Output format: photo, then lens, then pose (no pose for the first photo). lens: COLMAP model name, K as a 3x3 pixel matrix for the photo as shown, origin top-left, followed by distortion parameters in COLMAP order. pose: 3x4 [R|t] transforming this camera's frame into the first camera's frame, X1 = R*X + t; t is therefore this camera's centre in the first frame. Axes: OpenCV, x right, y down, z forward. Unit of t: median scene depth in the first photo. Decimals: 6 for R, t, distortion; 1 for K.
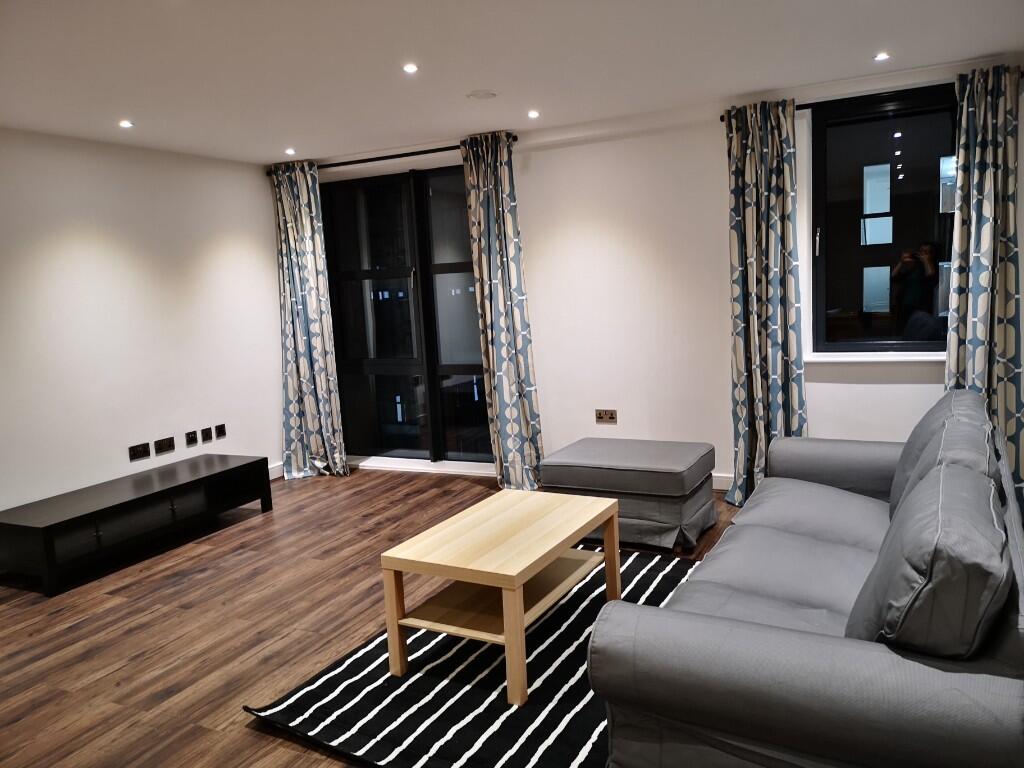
lens RADIAL K [[791.1, 0, 513.3], [0, 791.1, 378.2], [0, 0, 1]] dist [0.068608, -0.064283]
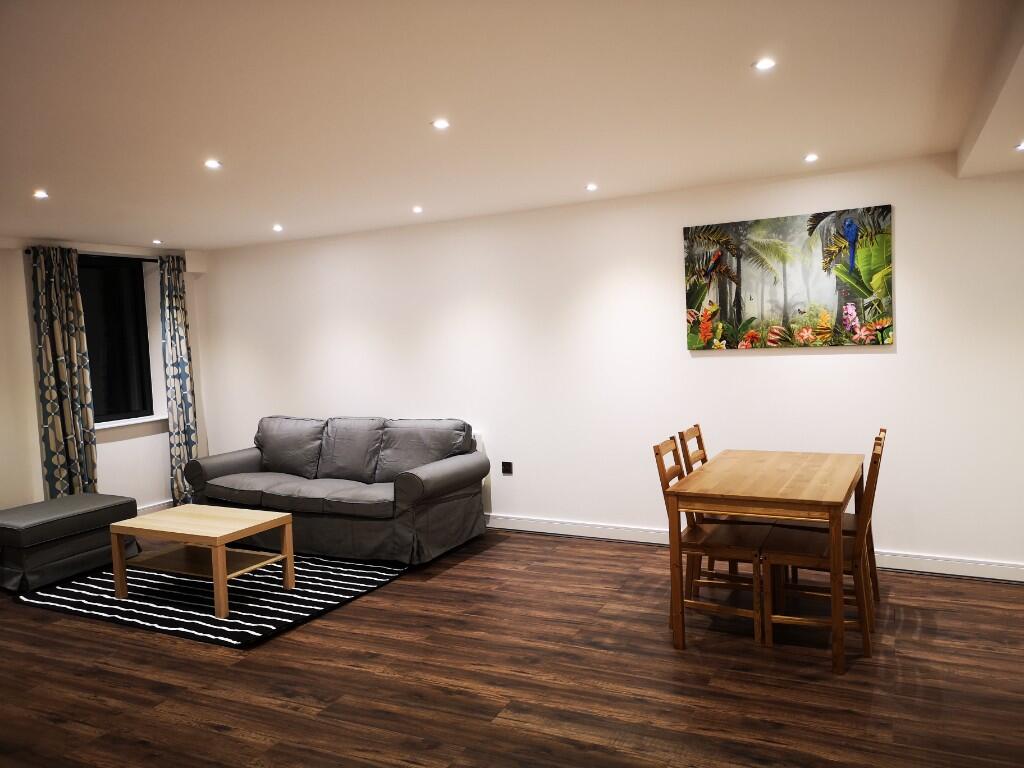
lens RADIAL K [[788.2, 0, 513.7], [0, 788.2, 379.8], [0, 0, 1]] dist [0.029778, -0.005353]
pose [[-0.011552, -0.007660, 0.999904, -1.051241], [0.171528, 0.985133, 0.009529, 0.006860], [-0.985112, 0.171621, -0.010066, 0.260013]]
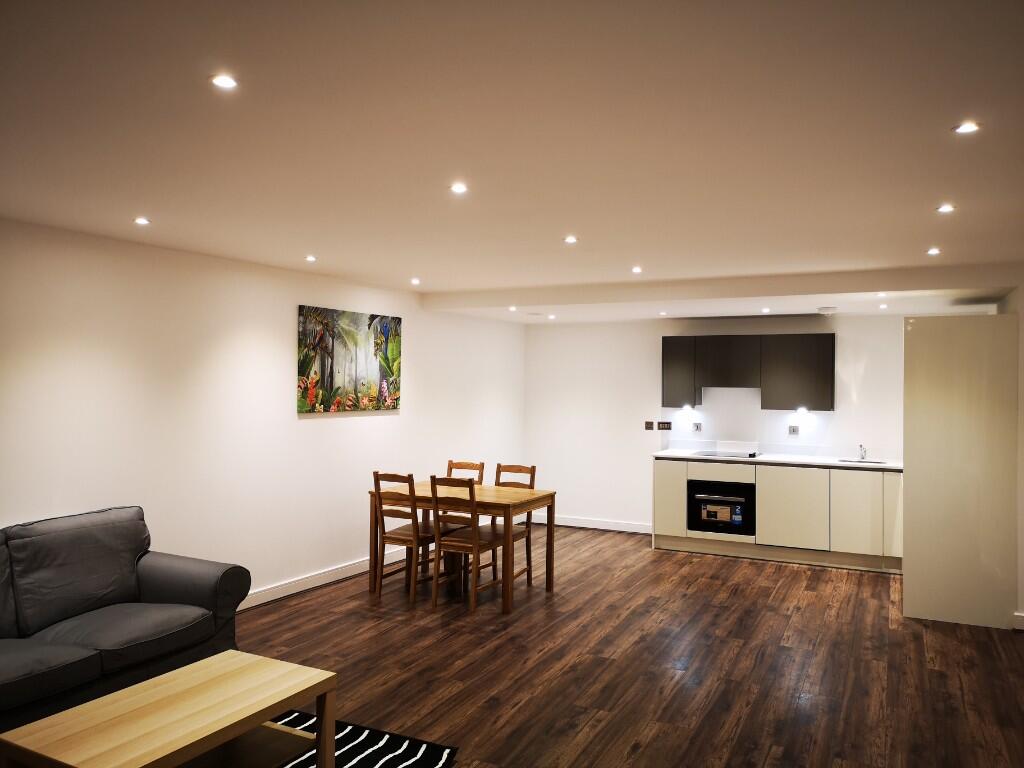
lens RADIAL K [[791.1, 0, 513.3], [0, 791.1, 378.2], [0, 0, 1]] dist [0.068608, -0.064283]
pose [[-0.998566, 0.047309, -0.025072, -0.244163], [0.043995, 0.991875, 0.119366, -0.172863], [0.030515, 0.118091, -0.992534, 1.258895]]
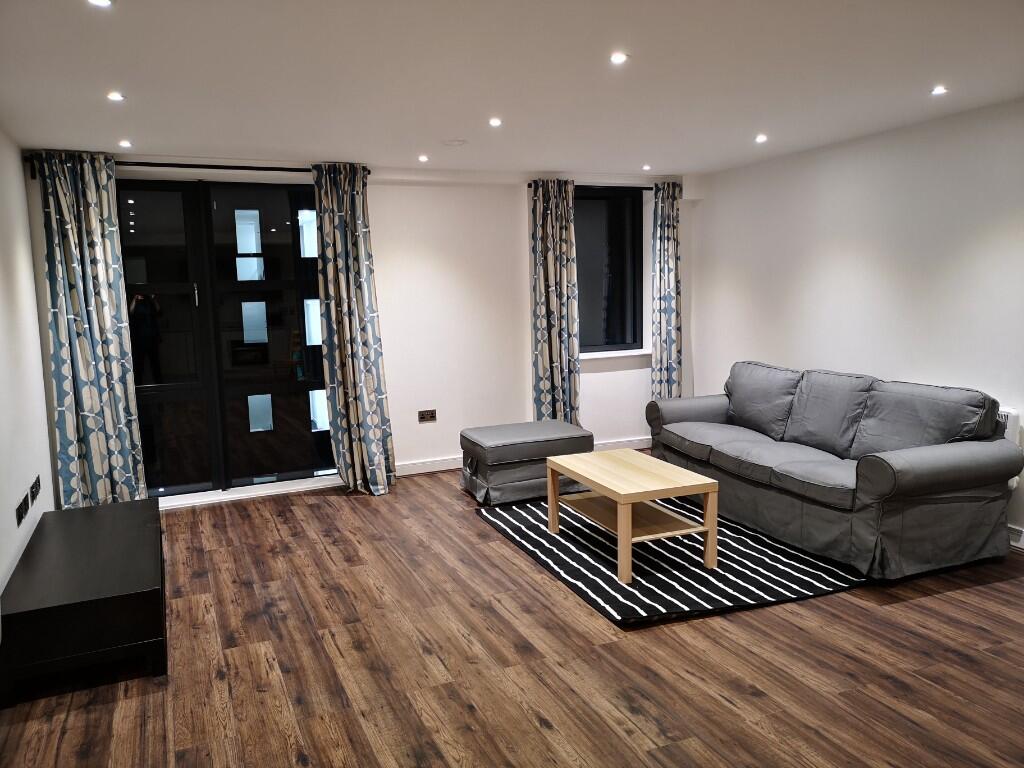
lens RADIAL K [[791.1, 0, 513.3], [0, 791.1, 378.2], [0, 0, 1]] dist [0.068608, -0.064283]
pose [[0.632638, -0.052086, 0.772694, -0.826695], [0.087789, 0.996128, -0.004729, 0.010286], [-0.769456, 0.070826, 0.634761, 0.173542]]
